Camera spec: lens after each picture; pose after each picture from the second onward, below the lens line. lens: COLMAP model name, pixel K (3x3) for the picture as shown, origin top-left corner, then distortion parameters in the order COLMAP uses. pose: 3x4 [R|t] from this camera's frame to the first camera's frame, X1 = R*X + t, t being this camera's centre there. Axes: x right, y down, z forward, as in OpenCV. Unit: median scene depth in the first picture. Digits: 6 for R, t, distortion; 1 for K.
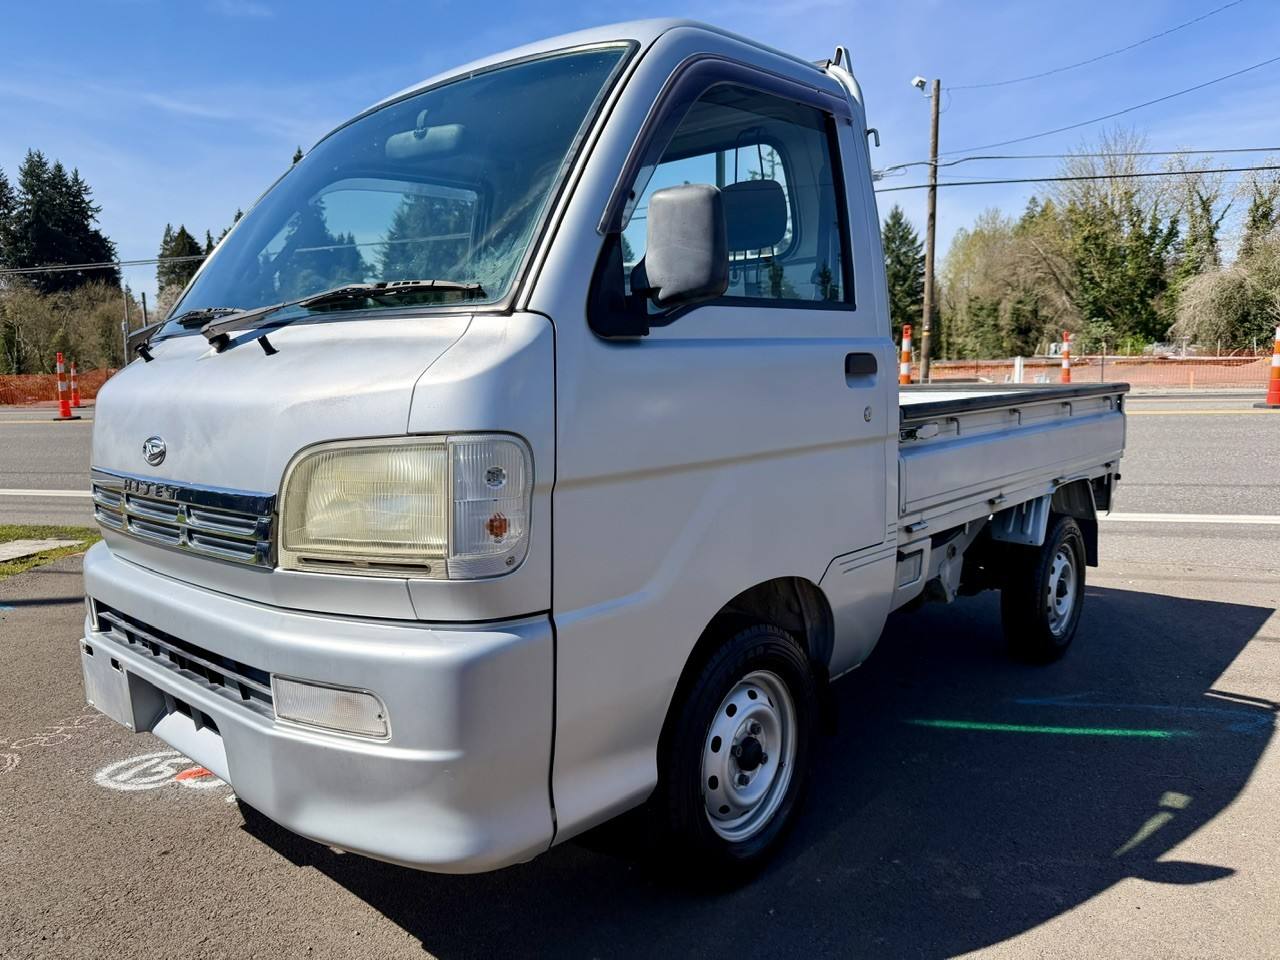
lens RADIAL K [[909.9, 0, 629.6], [0, 909.9, 499.3], [0, 0, 1]] dist [0.046402, -0.066560]
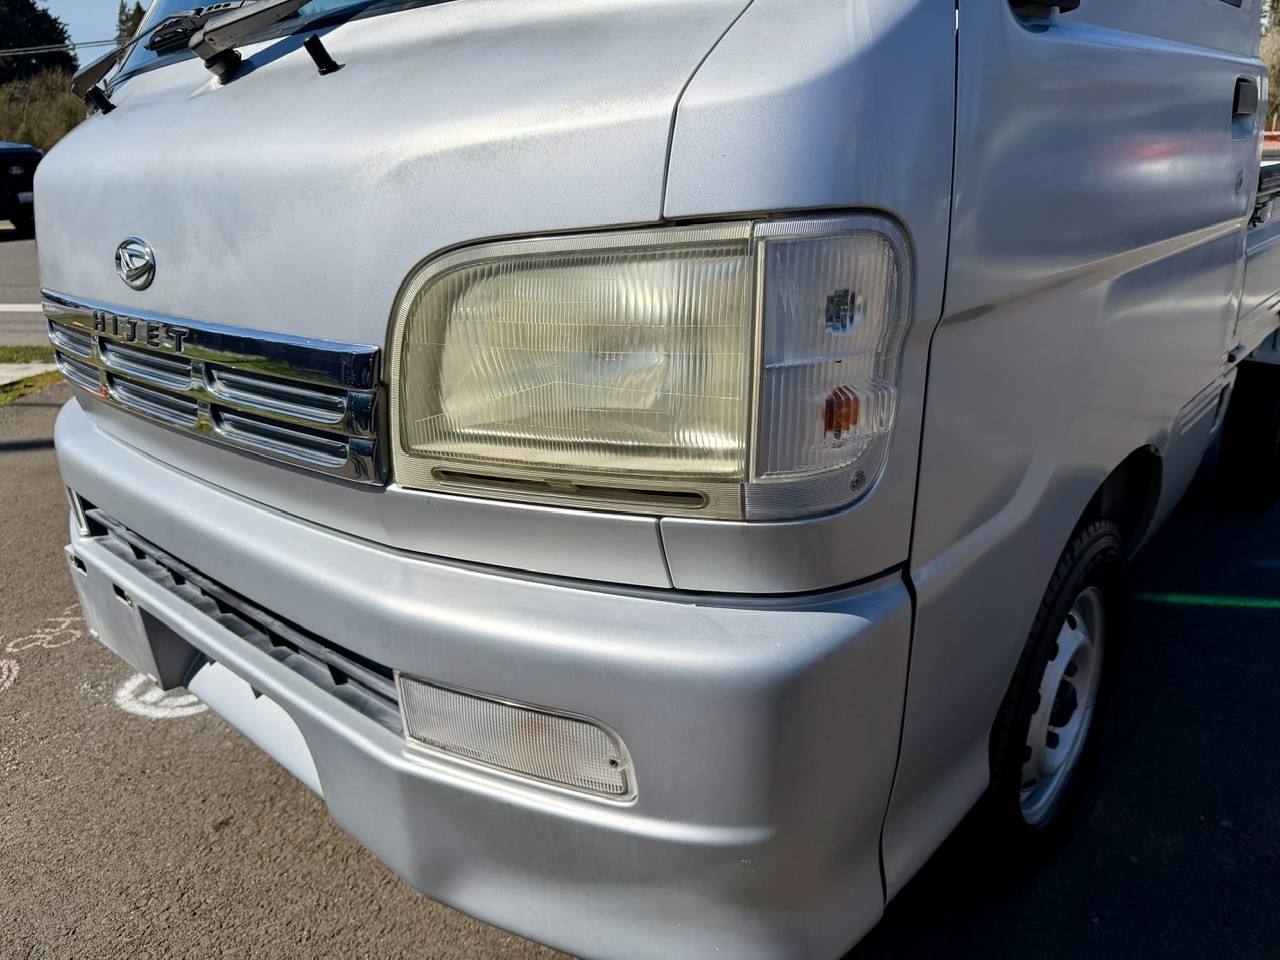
lens RADIAL K [[909.9, 0, 631.0], [0, 909.9, 502.2], [0, 0, 1]] dist [0.046402, -0.066560]
pose [[0.999838, -0.017683, -0.003350, -0.181356], [0.017989, 0.976212, 0.216071, -0.022145], [-0.000551, -0.216096, 0.976372, 0.353399]]
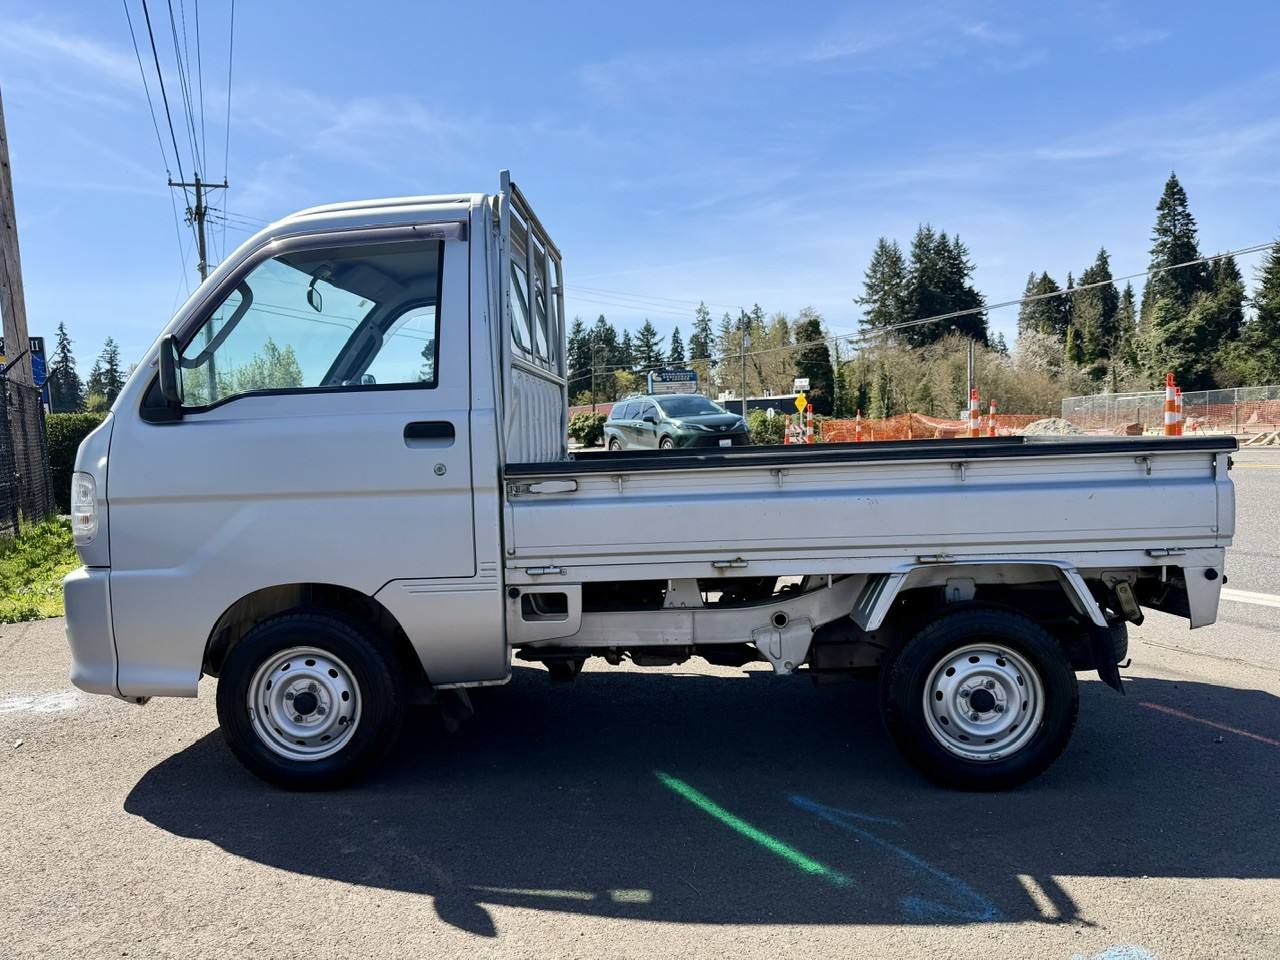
lens RADIAL K [[909.9, 0, 628.4], [0, 909.9, 489.7], [0, 0, 1]] dist [0.046402, -0.066560]
pose [[0.617413, 0.043184, -0.785453, 1.618108], [-0.084217, 0.996382, -0.011419, -0.083719], [0.782118, 0.073198, 0.618816, 0.496754]]
